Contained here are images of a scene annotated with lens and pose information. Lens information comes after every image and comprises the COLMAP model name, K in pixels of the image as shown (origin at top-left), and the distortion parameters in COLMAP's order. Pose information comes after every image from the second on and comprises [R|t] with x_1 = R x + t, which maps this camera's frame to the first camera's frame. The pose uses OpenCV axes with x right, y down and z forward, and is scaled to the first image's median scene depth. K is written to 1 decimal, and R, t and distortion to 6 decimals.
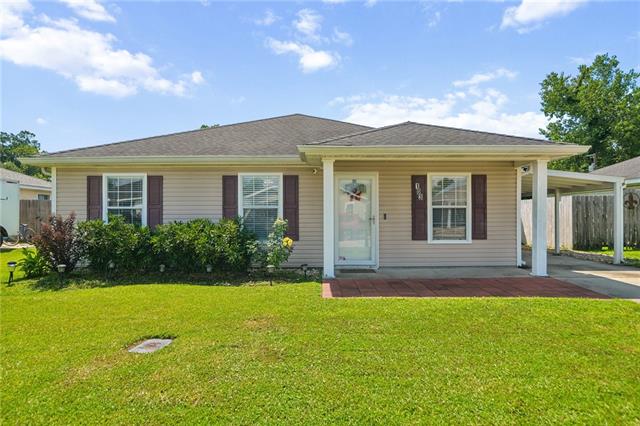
lens RADIAL K [[389.5, 0, 319.9], [0, 389.5, 210.7], [0, 0, 1]] dist [-0.007347, -0.000632]
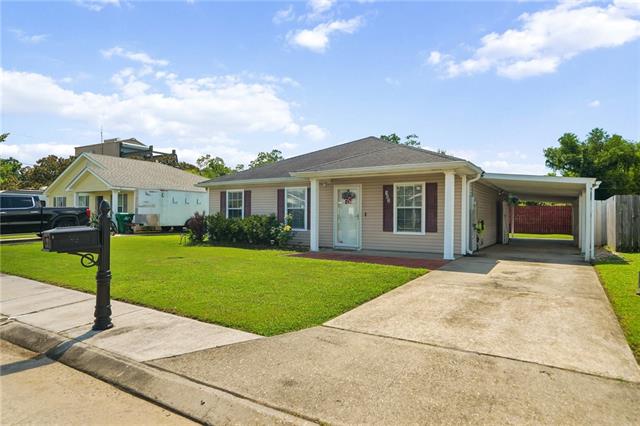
lens RADIAL K [[404.6, 0, 320.2], [0, 404.6, 211.0], [0, 0, 1]] dist [-0.004969, -0.000764]
pose [[0.829555, 0.002148, -0.558421, 0.866249], [-0.001937, 0.999998, 0.000968, 0.001873], [0.558422, 0.000278, 0.829557, -0.344483]]
